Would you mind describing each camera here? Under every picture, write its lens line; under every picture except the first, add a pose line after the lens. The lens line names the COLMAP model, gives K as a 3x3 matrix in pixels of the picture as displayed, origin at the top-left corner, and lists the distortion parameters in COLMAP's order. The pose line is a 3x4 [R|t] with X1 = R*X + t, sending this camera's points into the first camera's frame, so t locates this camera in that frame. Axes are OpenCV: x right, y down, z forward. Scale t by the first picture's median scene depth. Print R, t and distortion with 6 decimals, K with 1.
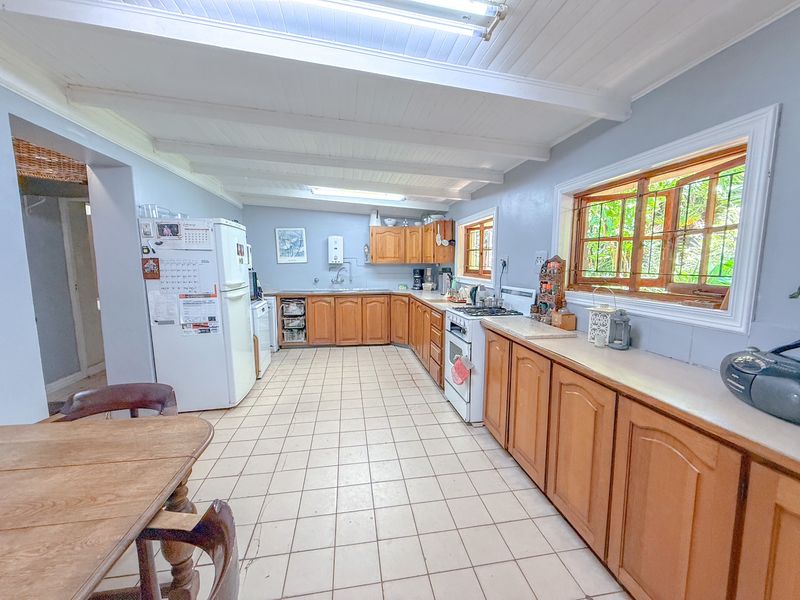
lens RADIAL K [[319.3, 0, 397.9], [0, 319.3, 299.2], [0, 0, 1]] dist [0.000880, 0.000425]
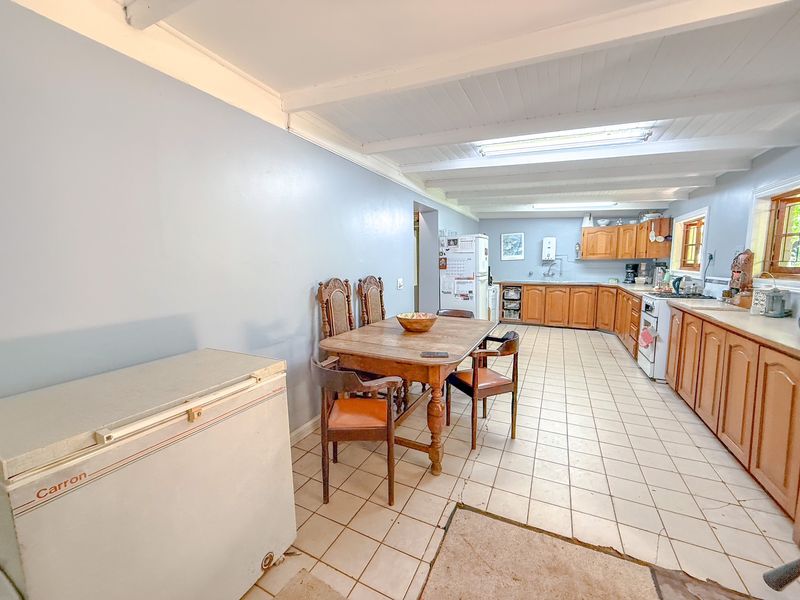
lens RADIAL K [[319.3, 0, 397.9], [0, 319.3, 299.2], [0, 0, 1]] dist [0.000880, 0.000425]
pose [[0.813303, 0.056393, -0.579101, 0.075611], [-0.053541, 0.998323, 0.022024, 0.059002], [0.579372, 0.013093, 0.814958, -0.459877]]
